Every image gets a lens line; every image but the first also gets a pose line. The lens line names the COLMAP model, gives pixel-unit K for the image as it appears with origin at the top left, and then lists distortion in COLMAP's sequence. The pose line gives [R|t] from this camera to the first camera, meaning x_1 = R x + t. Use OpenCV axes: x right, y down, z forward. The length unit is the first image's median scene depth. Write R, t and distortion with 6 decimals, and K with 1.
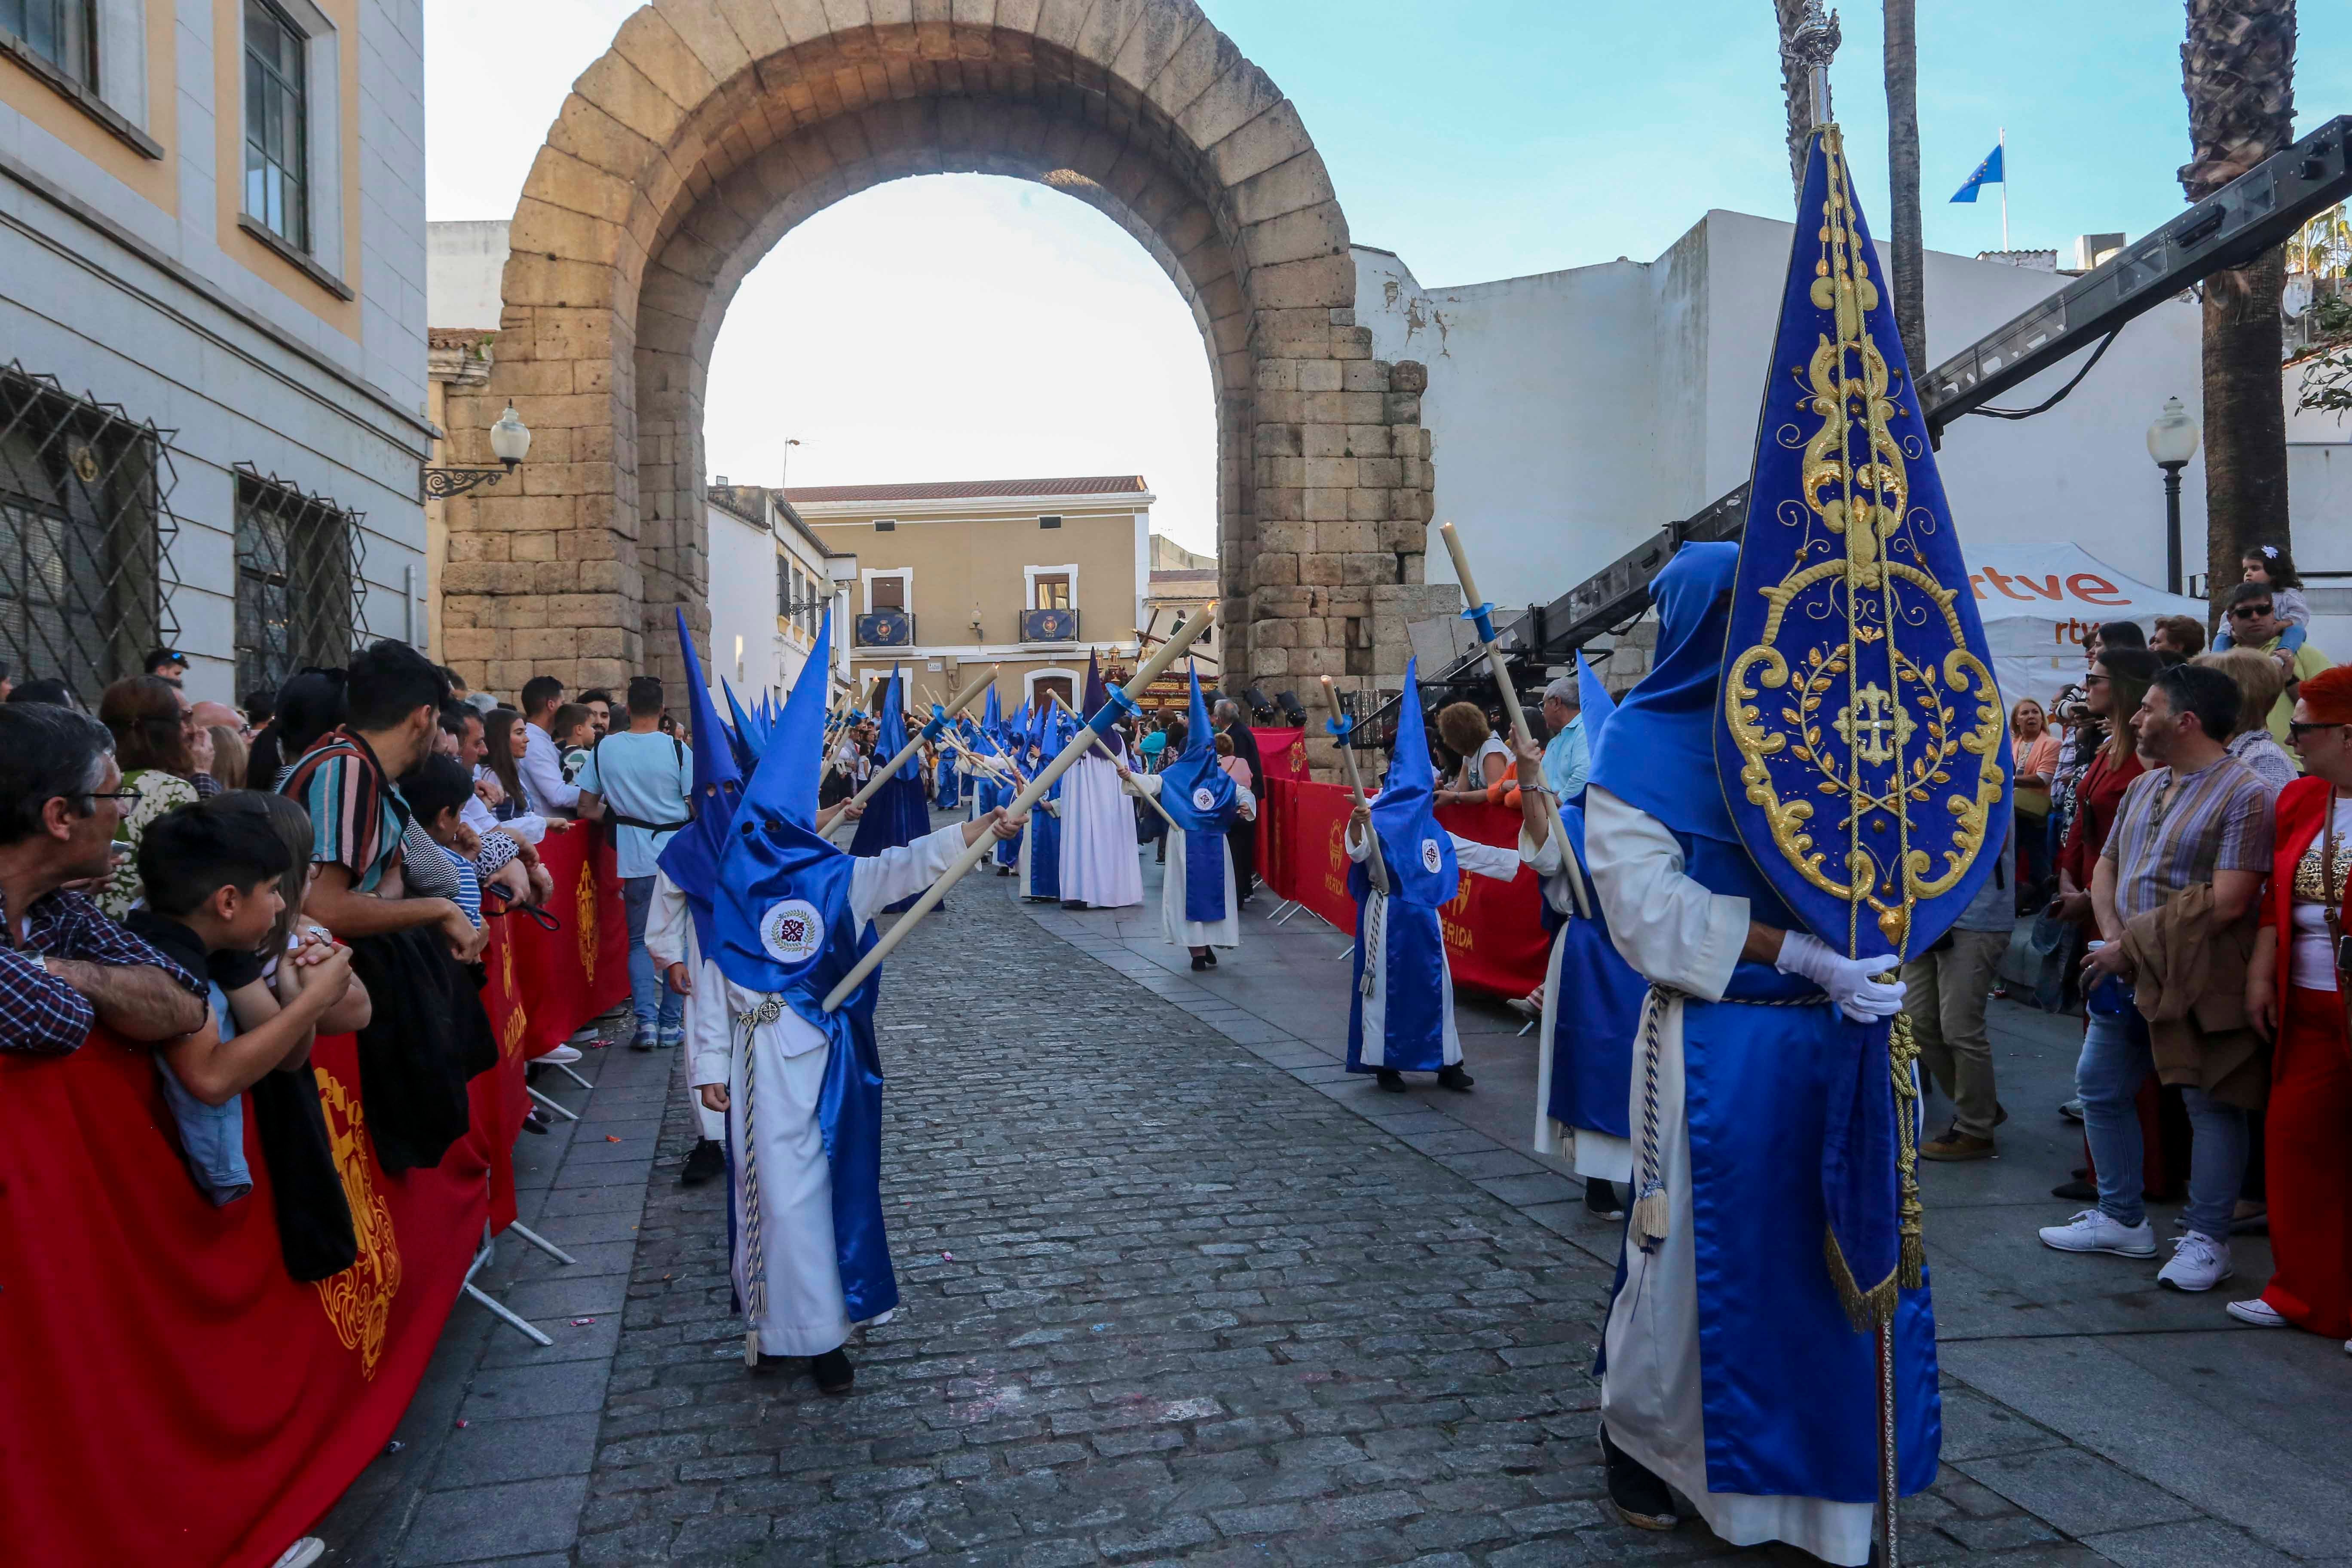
lens RADIAL K [[1635.5, 0, 1157.4], [0, 1635.5, 791.6], [0, 0, 1]] dist [-0.033581, 0.046640]
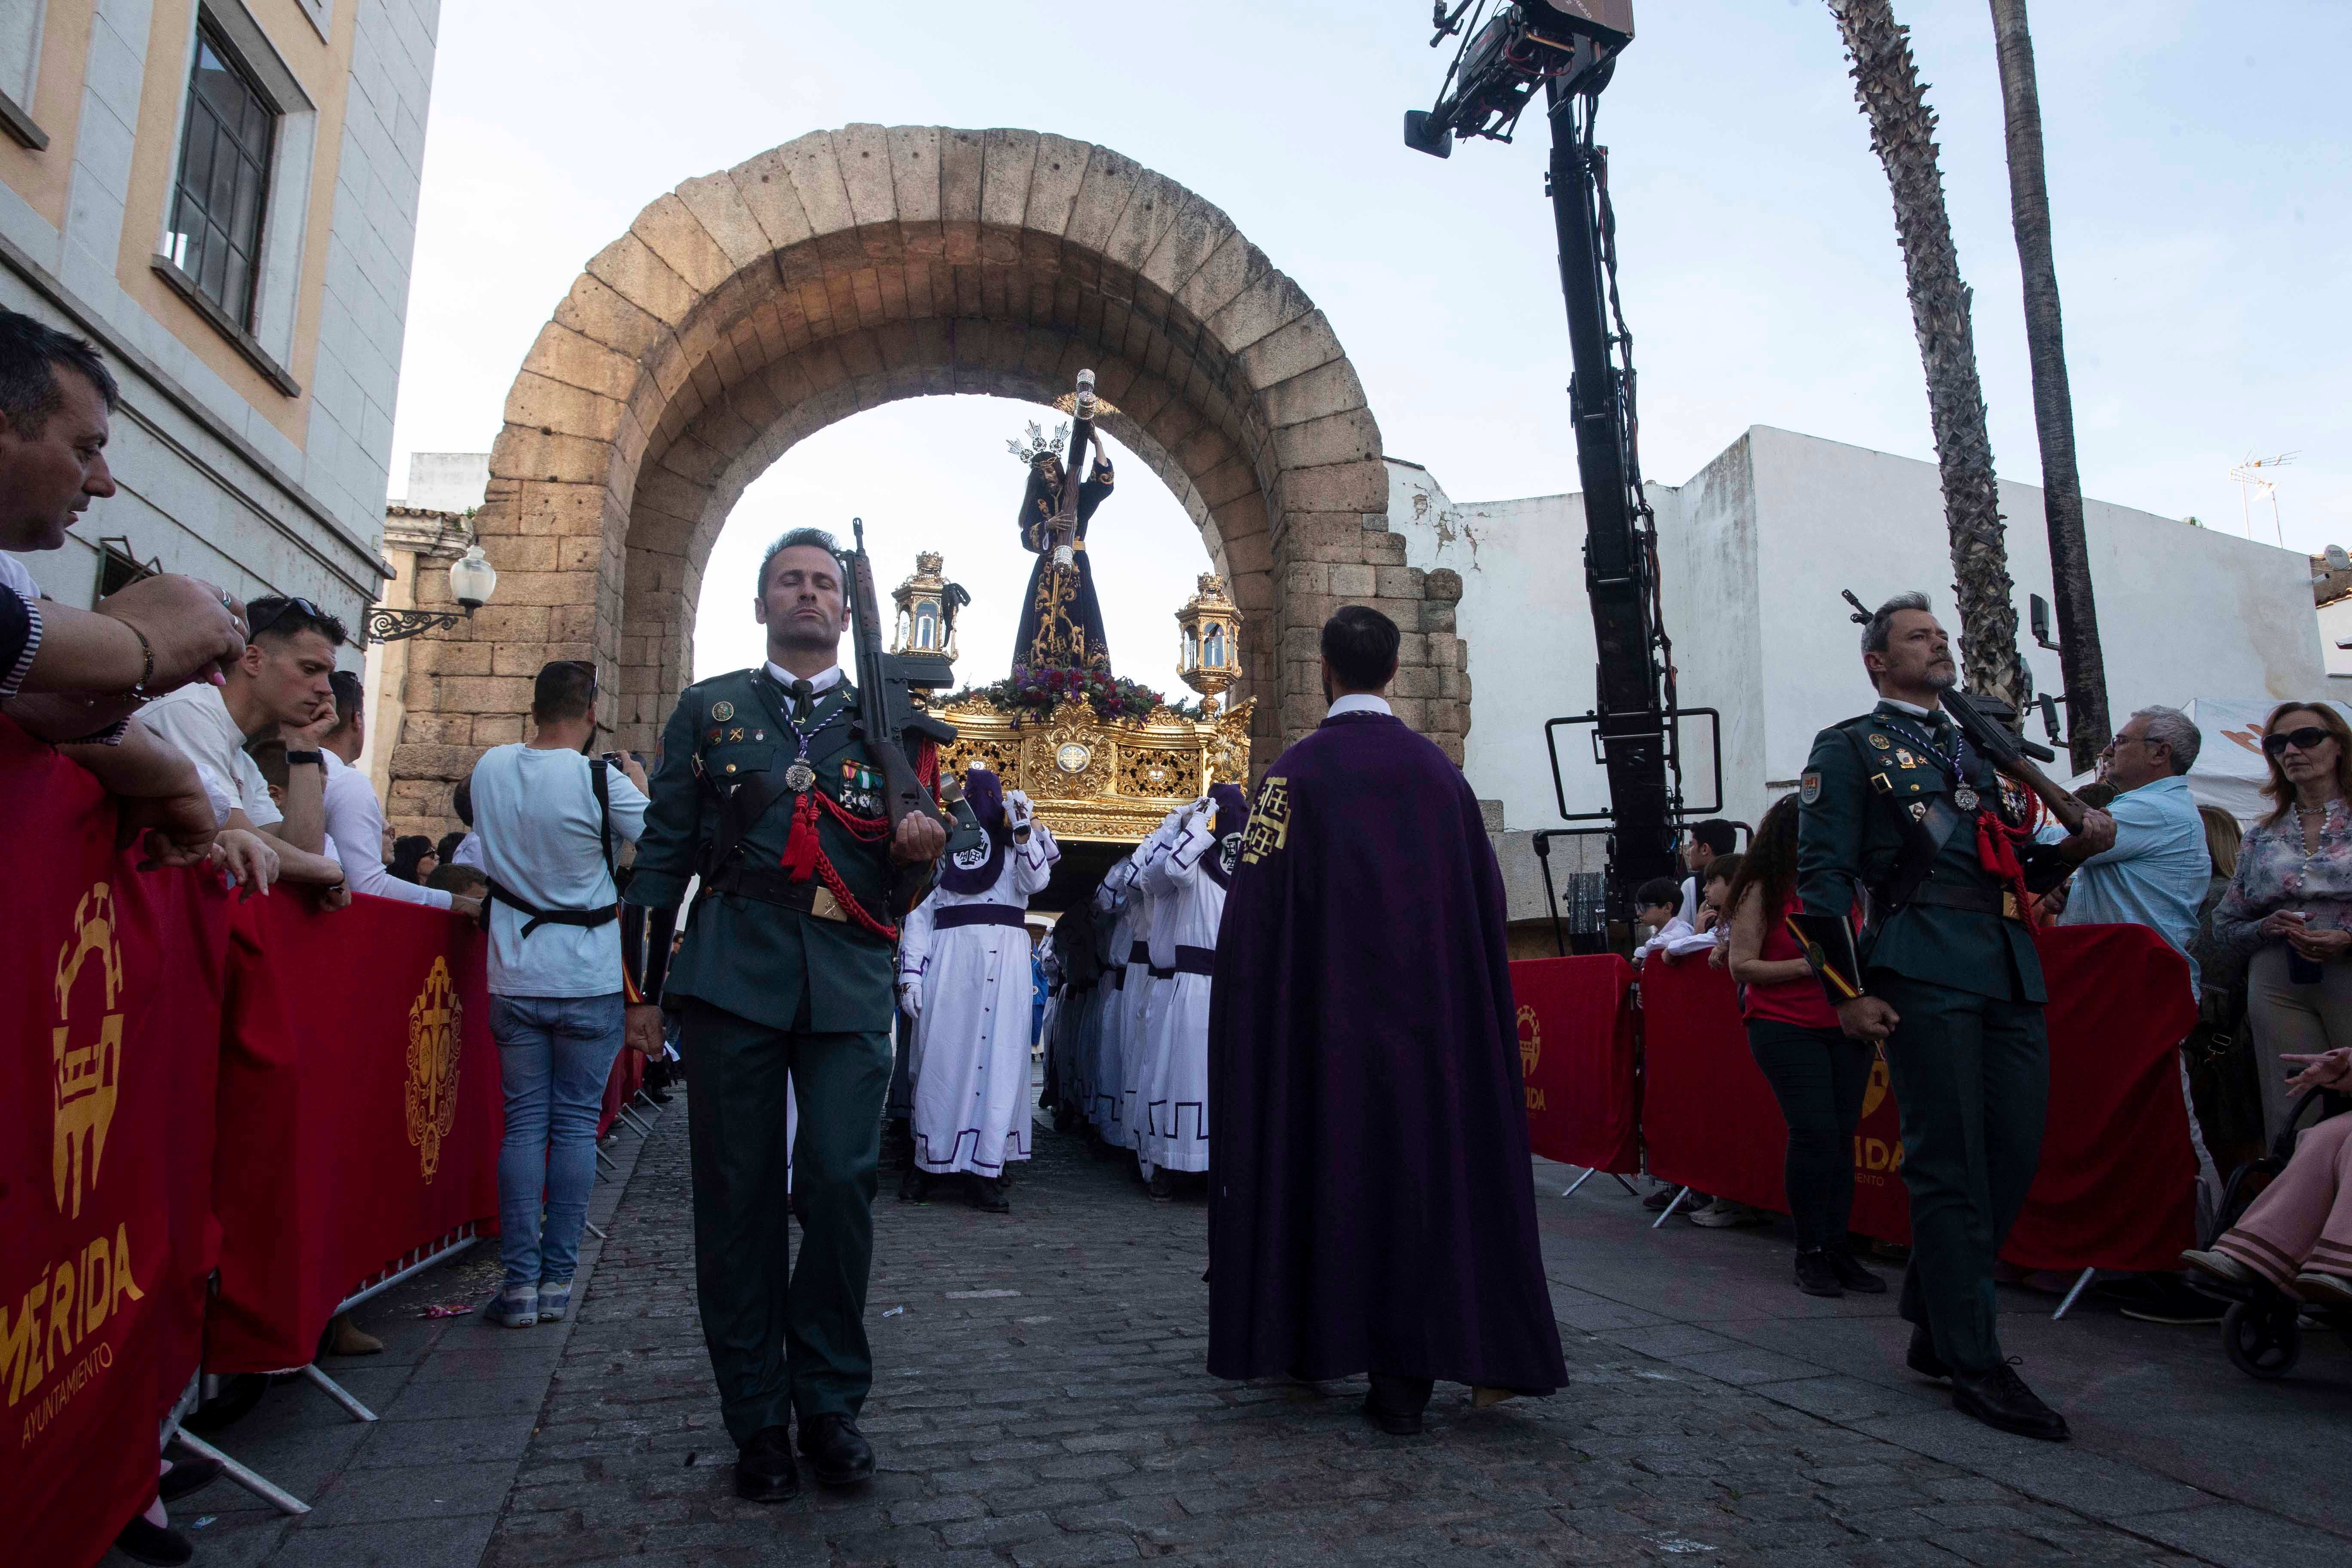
lens RADIAL K [[1515.9, 0, 1161.9], [0, 1515.9, 788.7], [0, 0, 1]] dist [-0.045329, 0.037012]
pose [[0.998986, 0.025490, 0.037118, -0.041356], [-0.018567, 0.984186, -0.176163, 0.022417], [-0.041022, 0.175295, 0.983661, 0.158616]]
